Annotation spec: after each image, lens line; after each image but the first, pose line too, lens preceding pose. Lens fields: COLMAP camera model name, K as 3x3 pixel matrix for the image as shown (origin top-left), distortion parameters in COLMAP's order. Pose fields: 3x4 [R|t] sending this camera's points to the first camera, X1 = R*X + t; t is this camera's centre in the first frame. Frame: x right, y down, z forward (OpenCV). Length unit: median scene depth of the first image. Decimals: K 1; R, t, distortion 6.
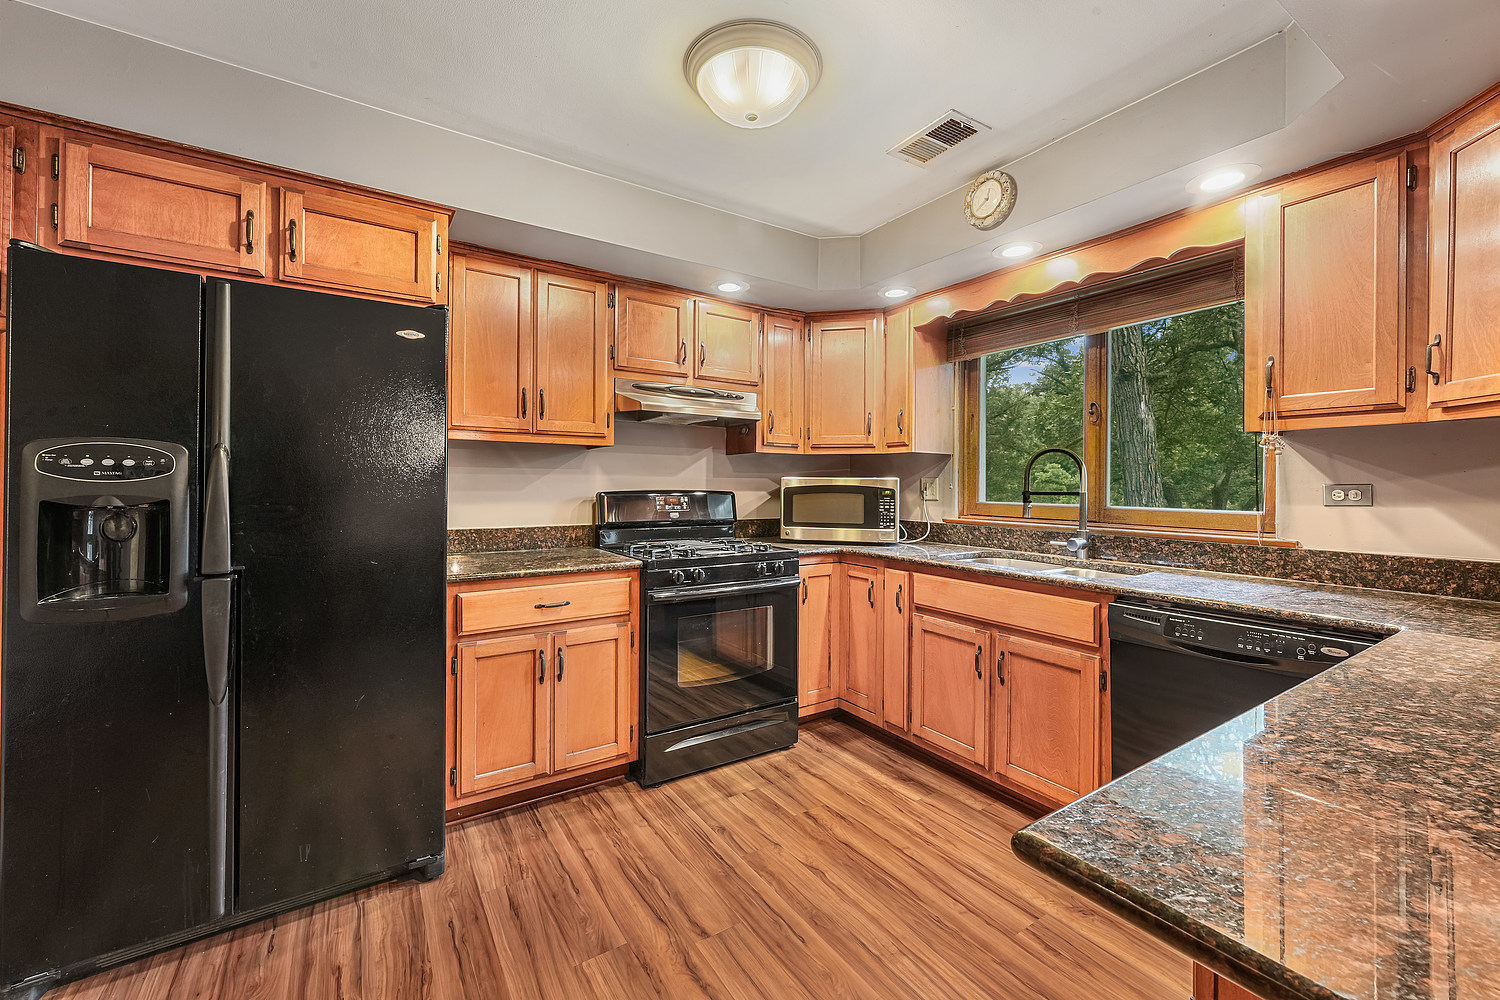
lens RADIAL K [[604.6, 0, 754.0], [0, 604.6, 478.7], [0, 0, 1]] dist [-0.000818, 0.000098]
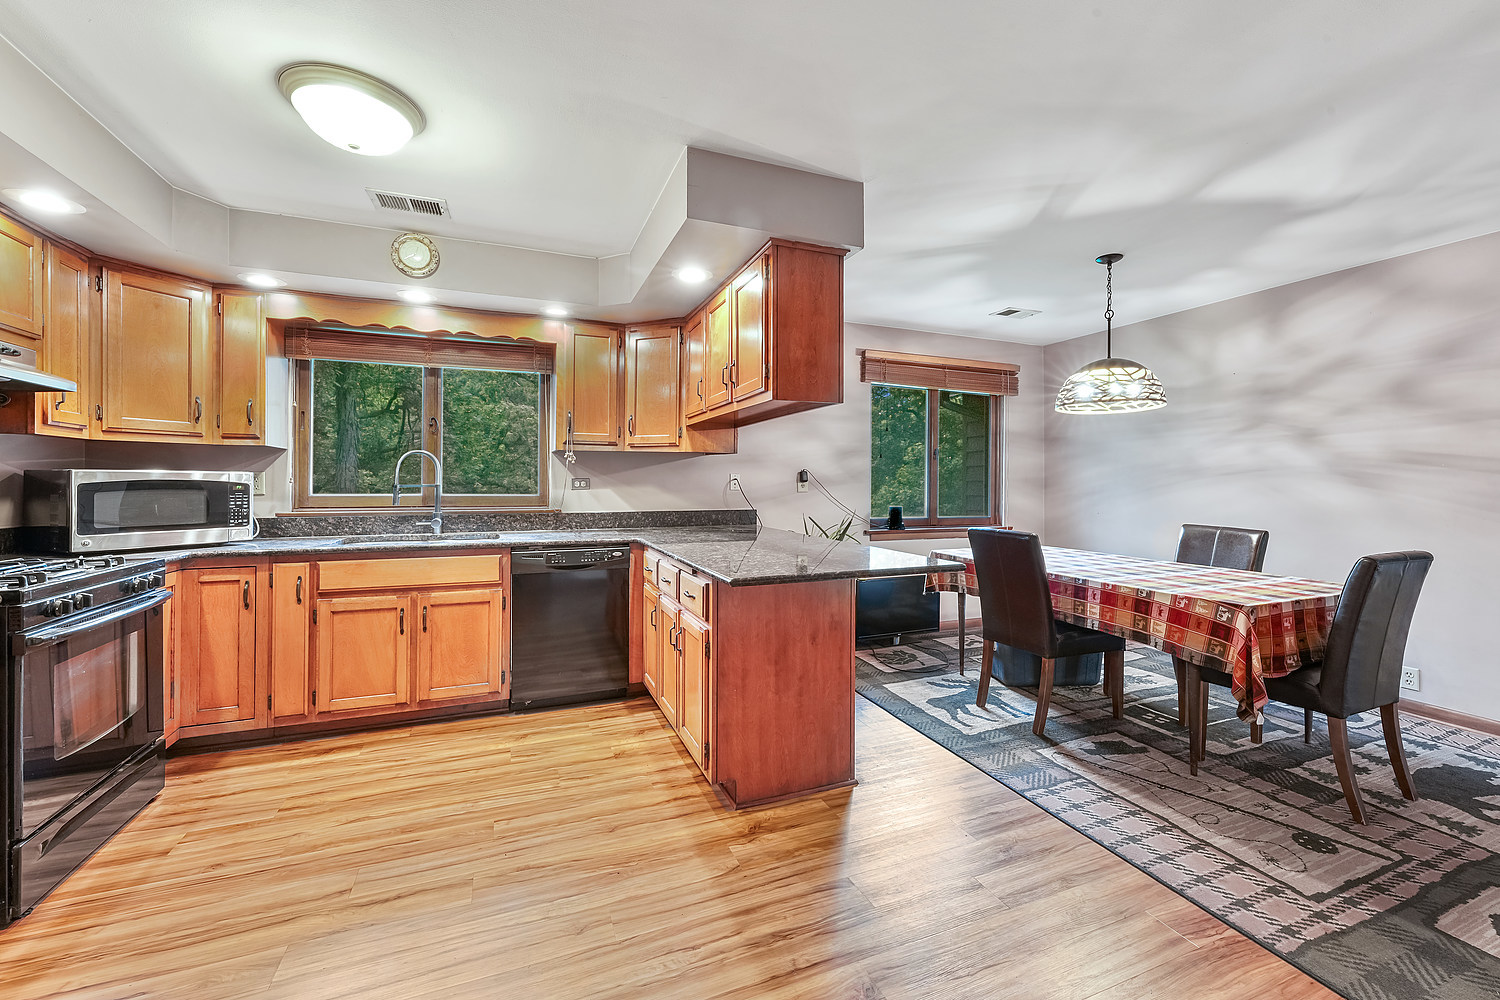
lens RADIAL K [[604.6, 0, 754.0], [0, 604.6, 478.7], [0, 0, 1]] dist [-0.000818, 0.000098]
pose [[0.192852, -0.002149, 0.981226, -0.655391], [-0.009366, 0.999948, 0.004031, -0.002356], [-0.981183, -0.009967, 0.192821, 0.045983]]
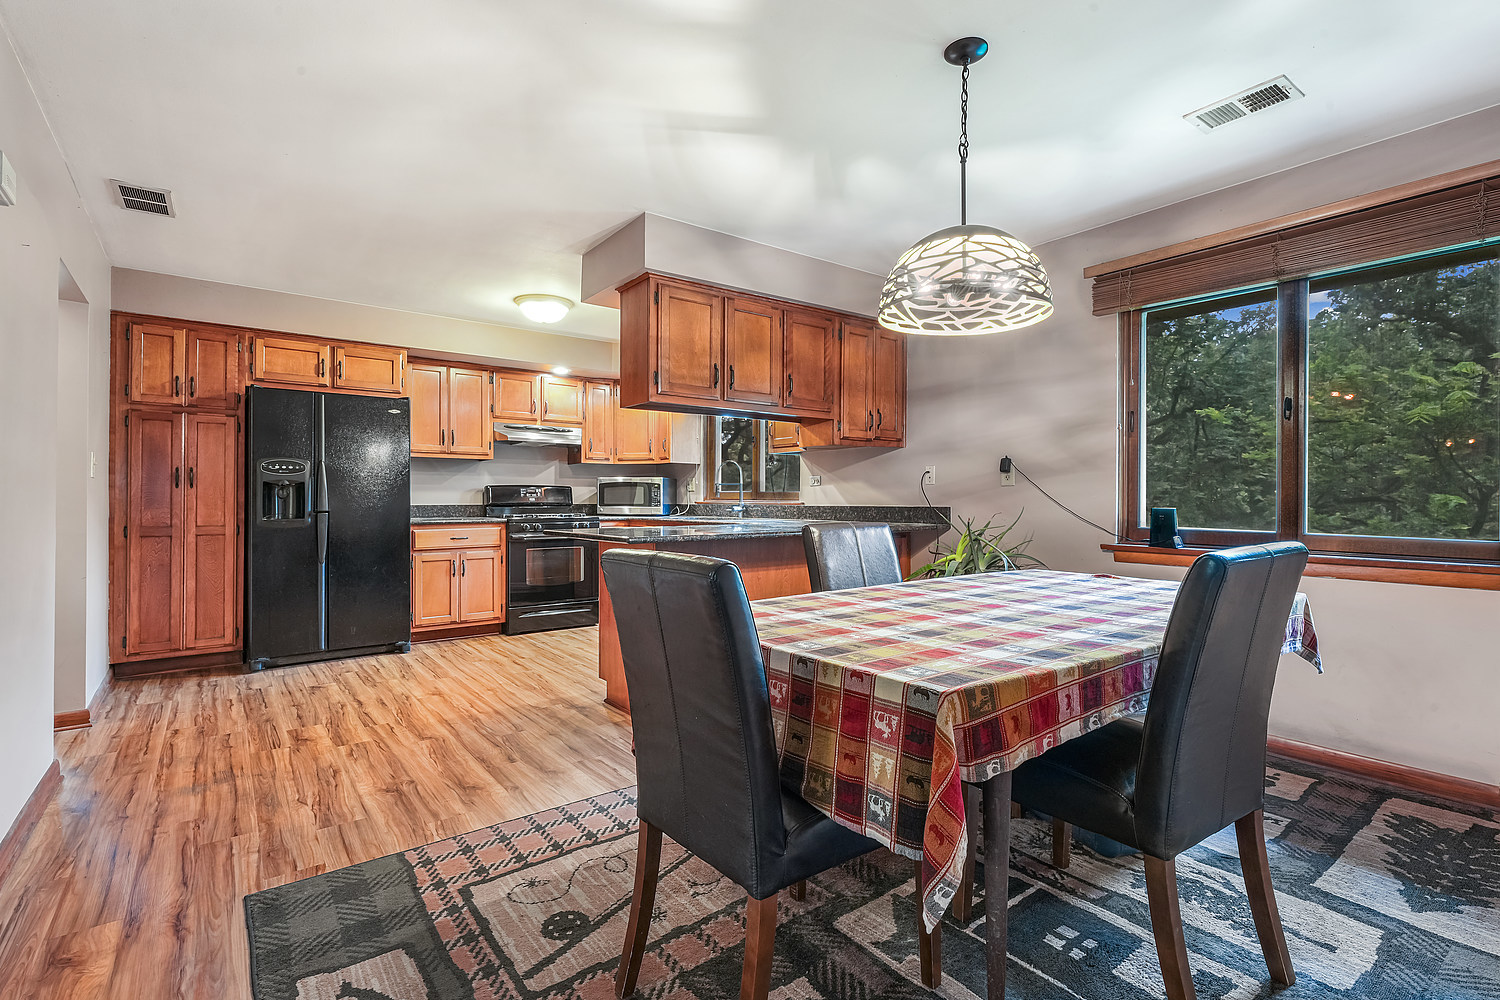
lens RADIAL K [[694.1, 0, 750.9], [0, 694.1, 496.9], [0, 0, 1]] dist [-0.000377, -0.000176]
pose [[0.997160, -0.005447, 0.075111, 0.413869], [0.005044, 0.999972, 0.005544, 0.054648], [-0.075139, -0.005149, 0.997160, -1.233558]]
